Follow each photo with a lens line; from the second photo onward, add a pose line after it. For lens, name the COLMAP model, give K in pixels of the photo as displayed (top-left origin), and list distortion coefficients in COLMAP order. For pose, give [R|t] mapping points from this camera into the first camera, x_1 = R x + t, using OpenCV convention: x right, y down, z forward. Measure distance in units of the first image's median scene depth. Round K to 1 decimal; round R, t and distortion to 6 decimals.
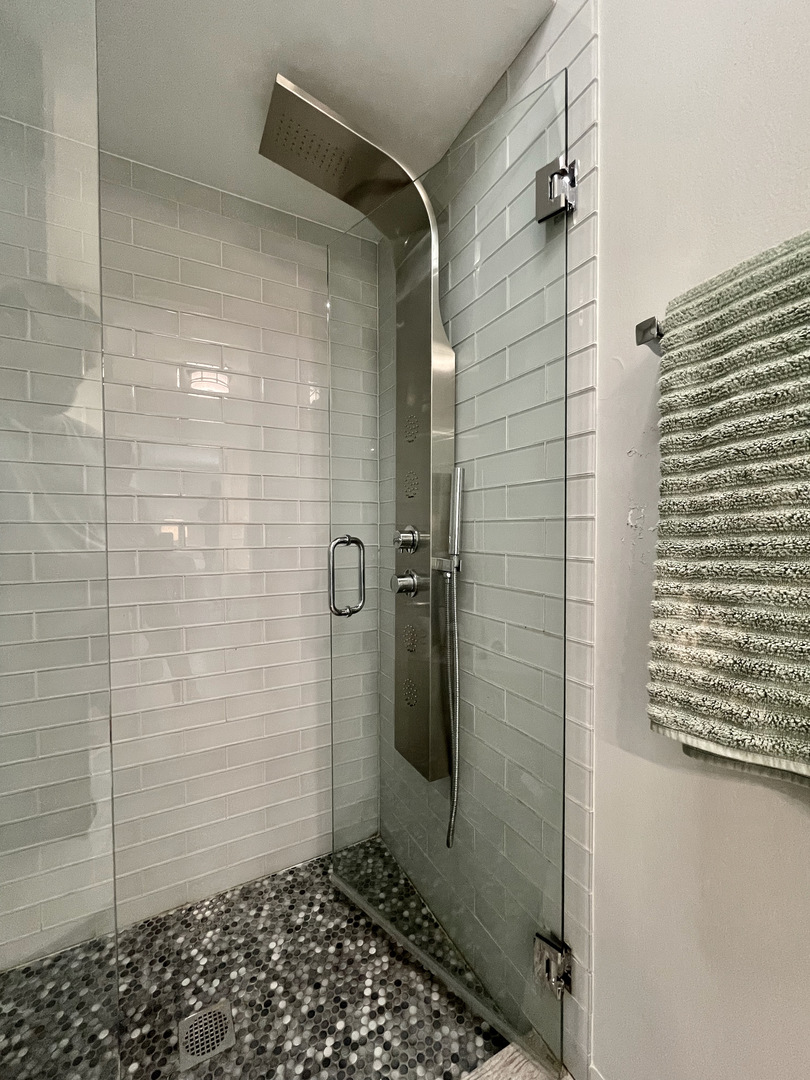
lens RADIAL K [[439.6, 0, 405.0], [0, 439.6, 540.0], [0, 0, 1]] dist [-0.002985, 0.000296]
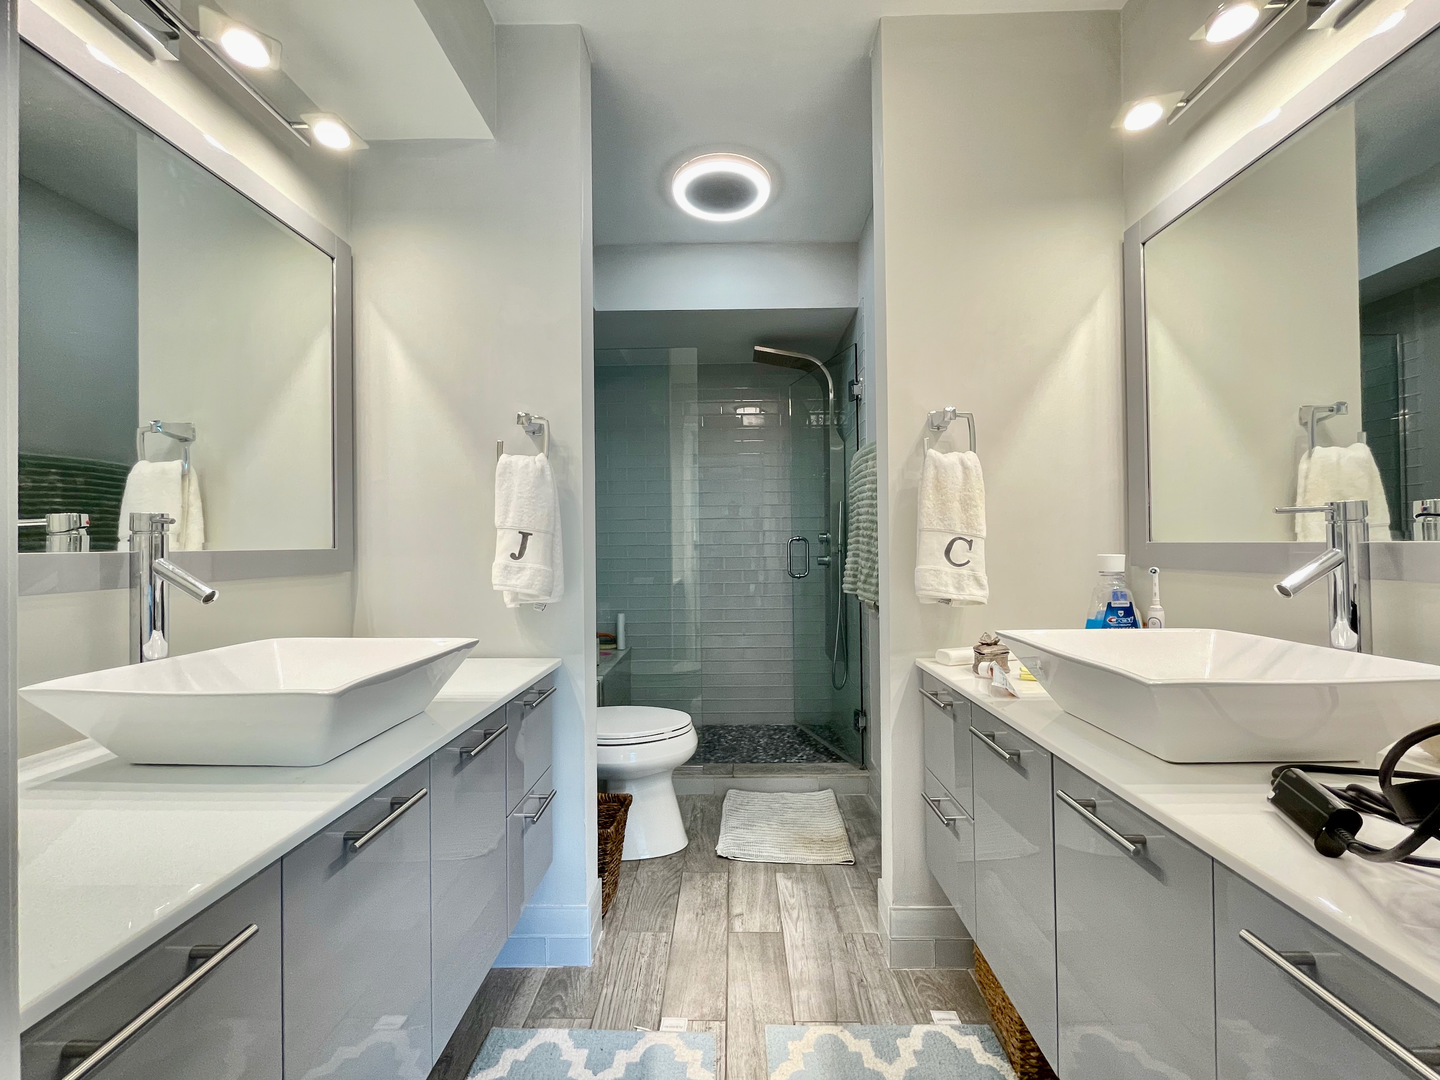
lens RADIAL K [[586.1, 0, 722.4], [0, 586.1, 538.5], [0, 0, 1]] dist [-0.002985, 0.000296]
pose [[0.874531, -0.006290, -0.484930, 0.846440], [-0.007086, 0.999643, -0.025746, 0.069417], [0.484919, 0.025952, 0.874174, -1.453080]]
